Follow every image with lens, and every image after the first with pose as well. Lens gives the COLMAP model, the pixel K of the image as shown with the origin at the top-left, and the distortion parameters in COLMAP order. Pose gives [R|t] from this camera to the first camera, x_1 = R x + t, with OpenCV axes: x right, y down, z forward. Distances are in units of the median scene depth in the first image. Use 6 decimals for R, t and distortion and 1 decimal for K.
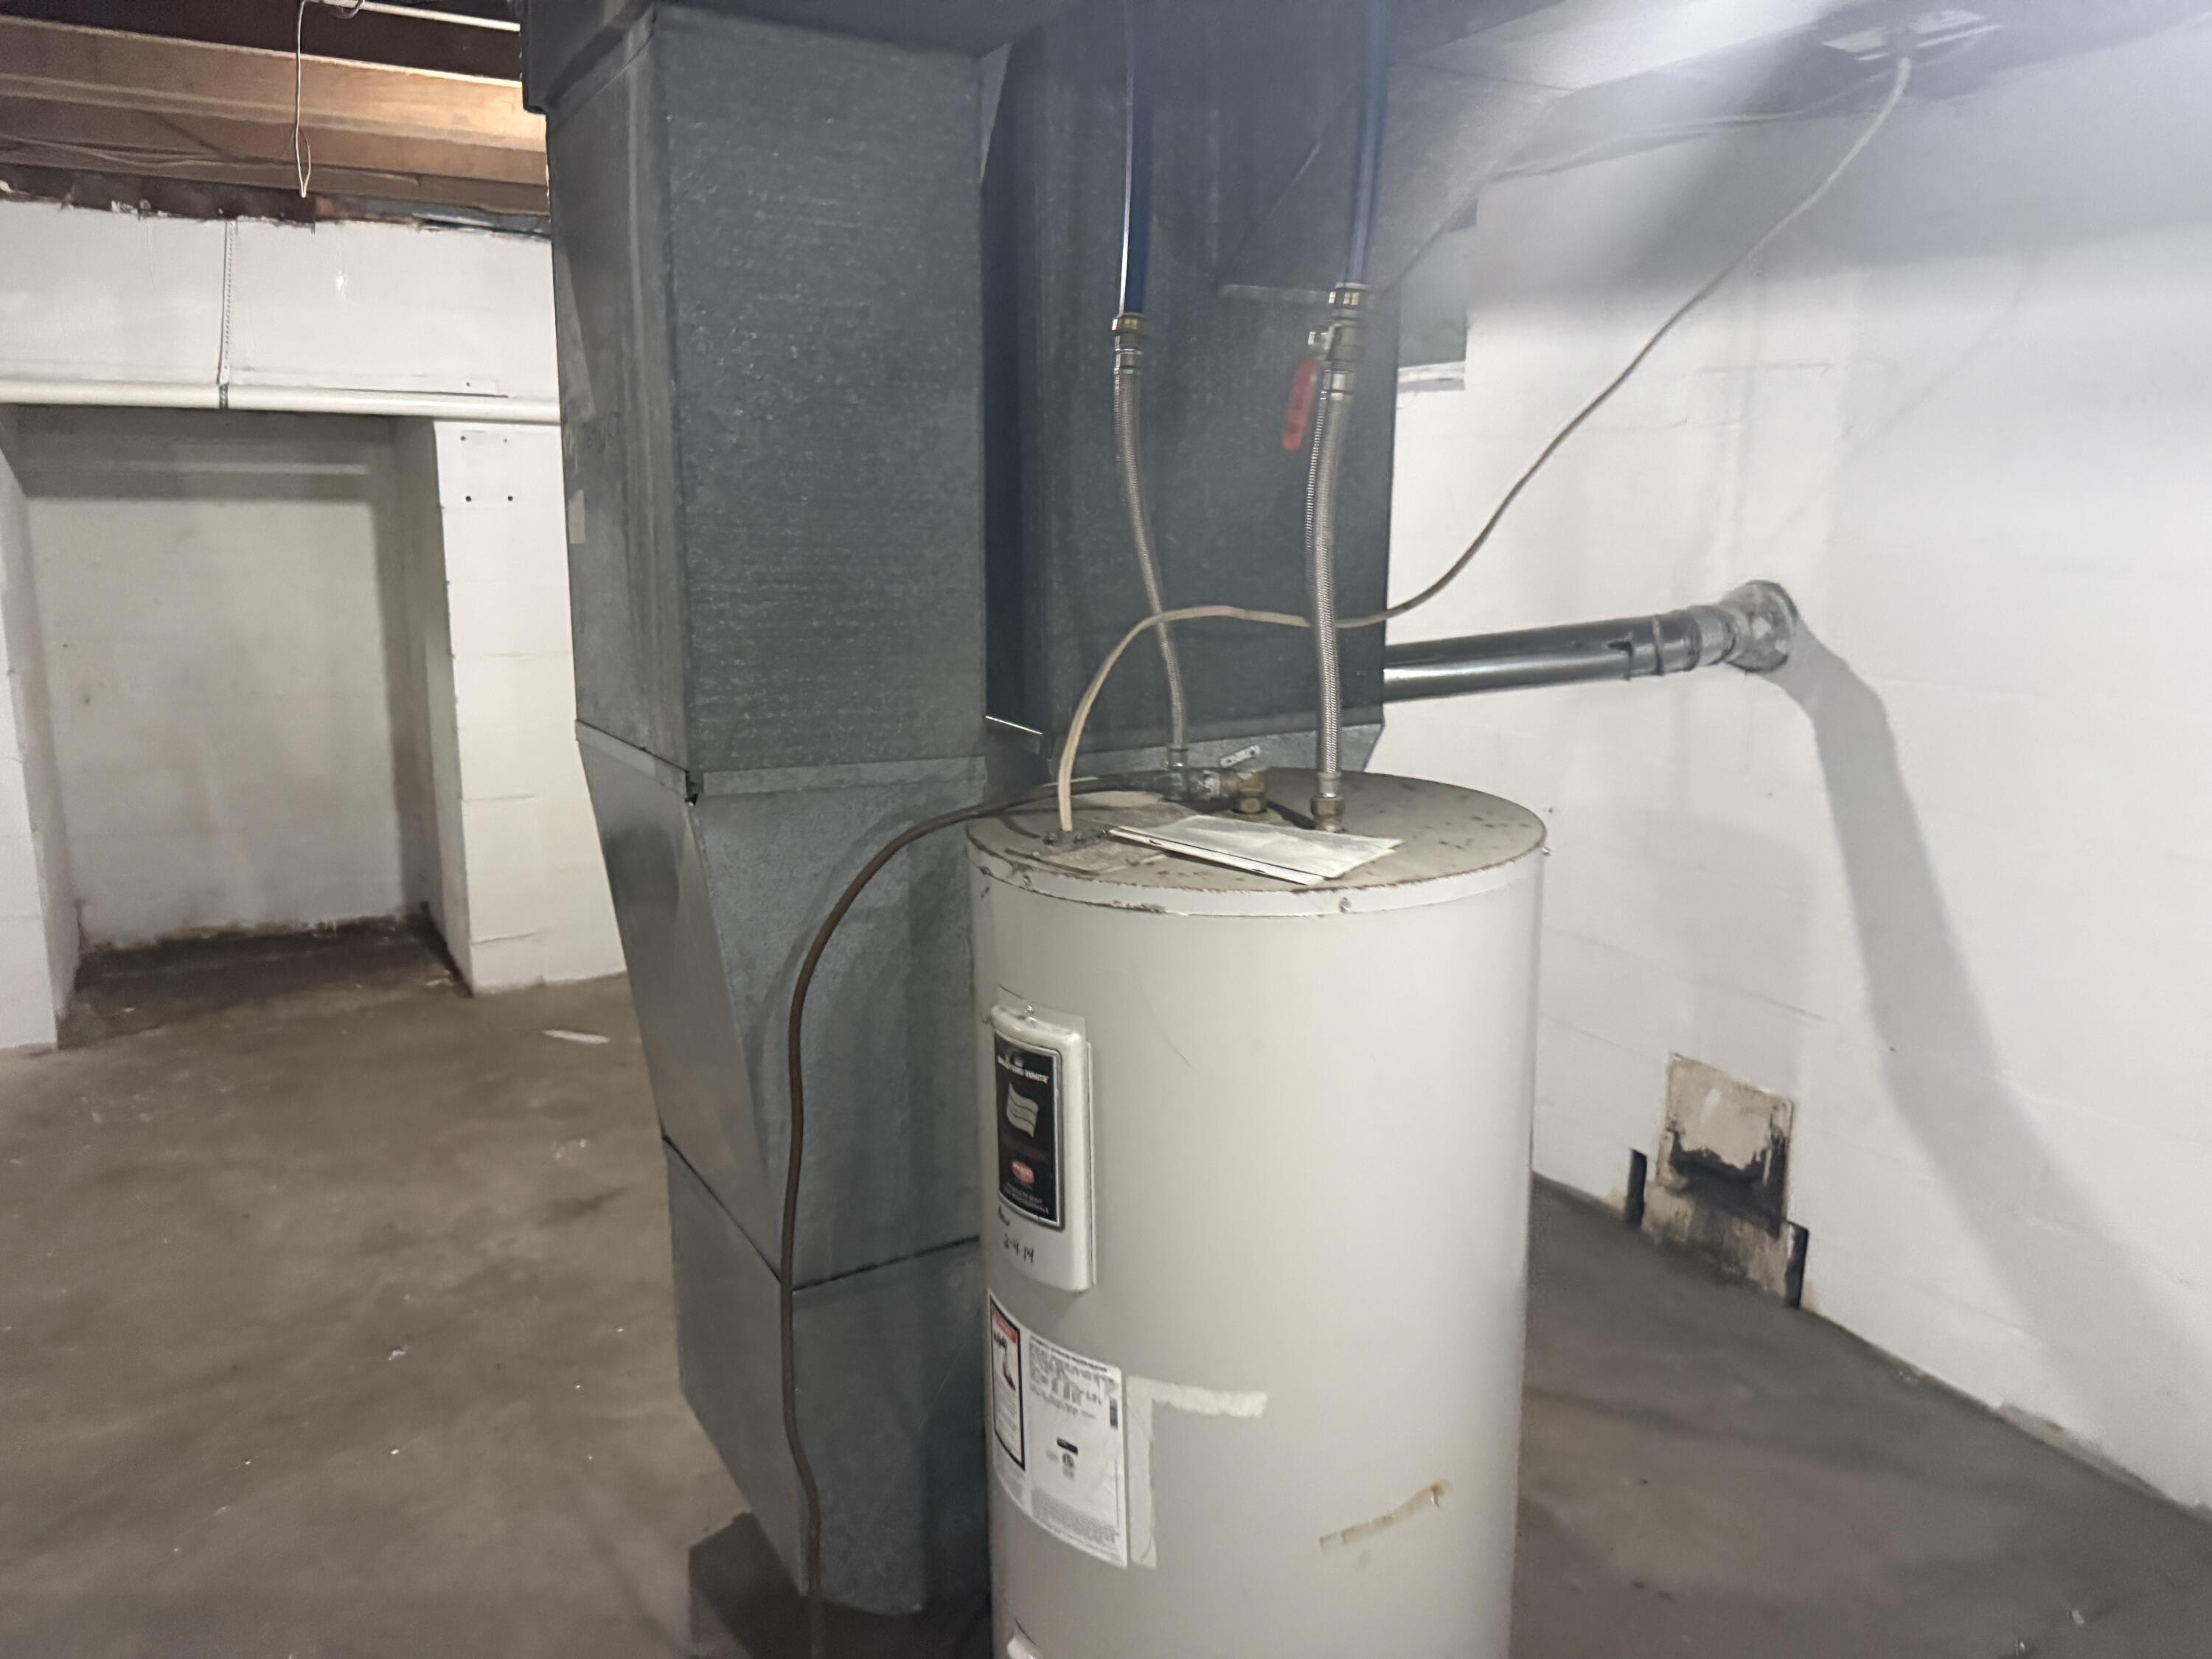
lens RADIAL K [[1539.5, 0, 1095.1], [0, 1539.5, 826.2], [0, 0, 1]] dist [0.065109, -0.095025]
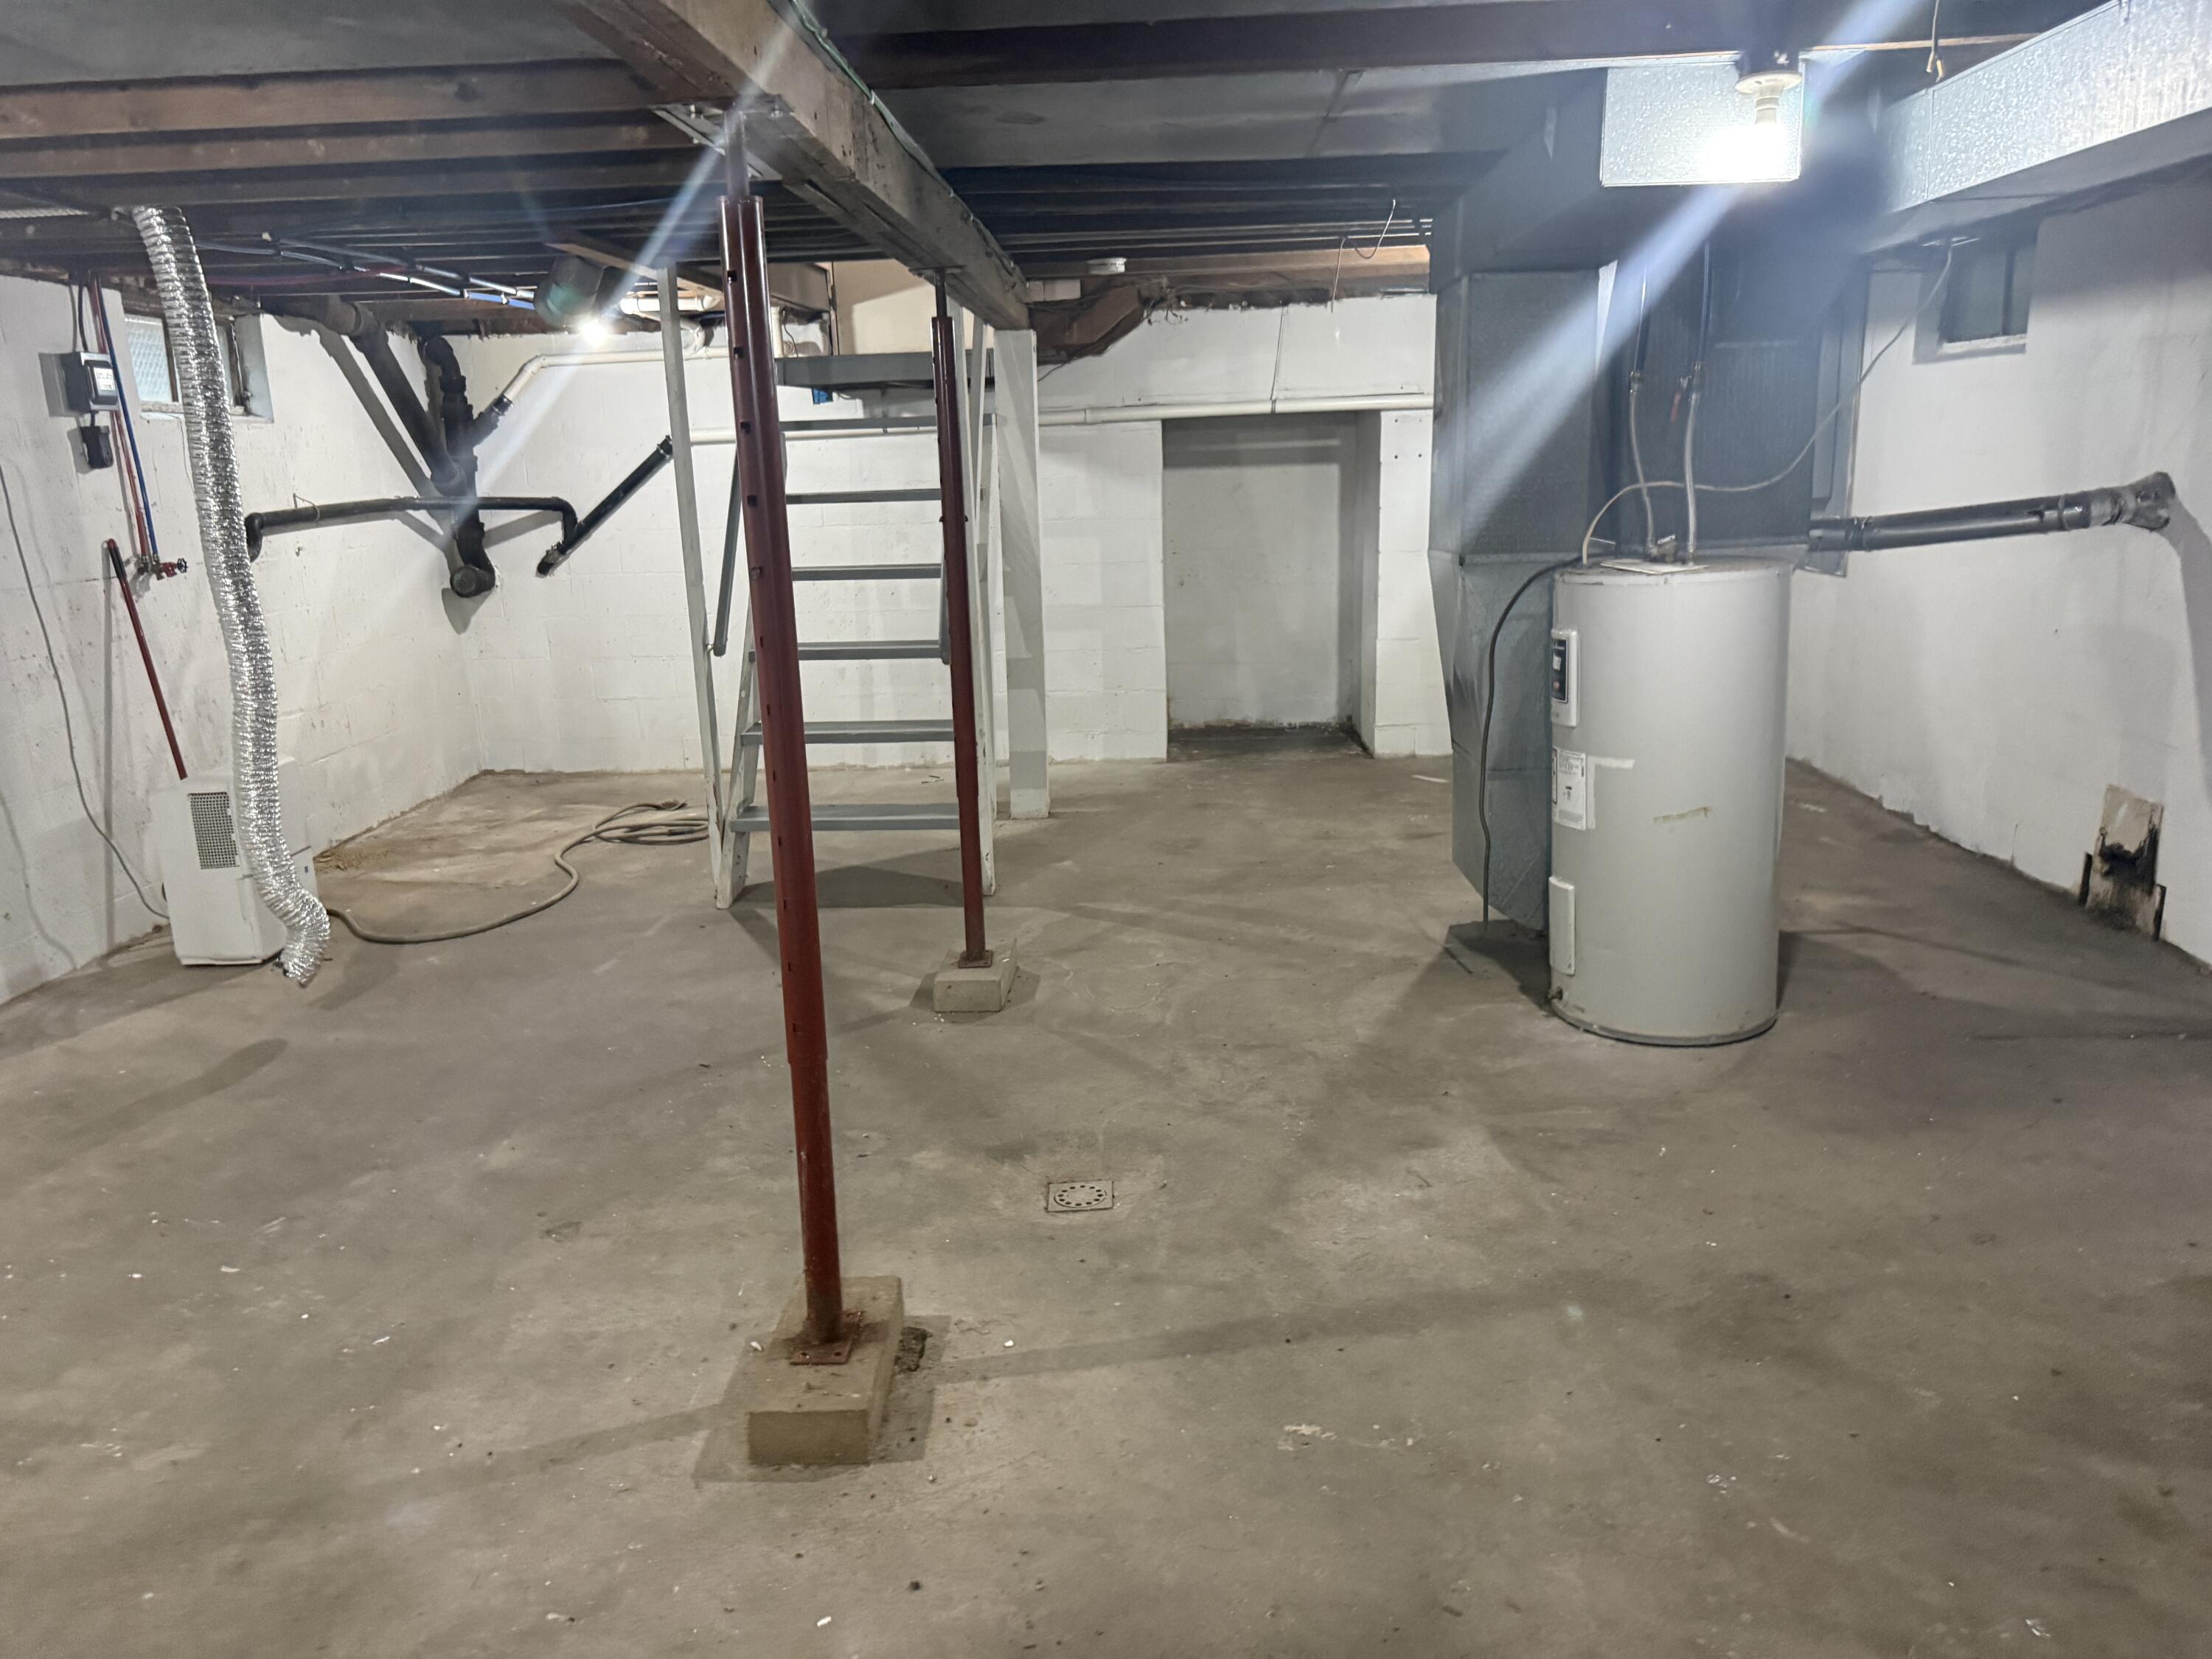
lens RADIAL K [[1539.5, 0, 1095.1], [0, 1539.5, 826.2], [0, 0, 1]] dist [0.065109, -0.095025]
pose [[0.843342, 0.084554, -0.530683, 0.365223], [-0.069345, 0.996410, 0.048558, 0.191920], [0.532884, -0.004151, 0.846178, -0.883857]]
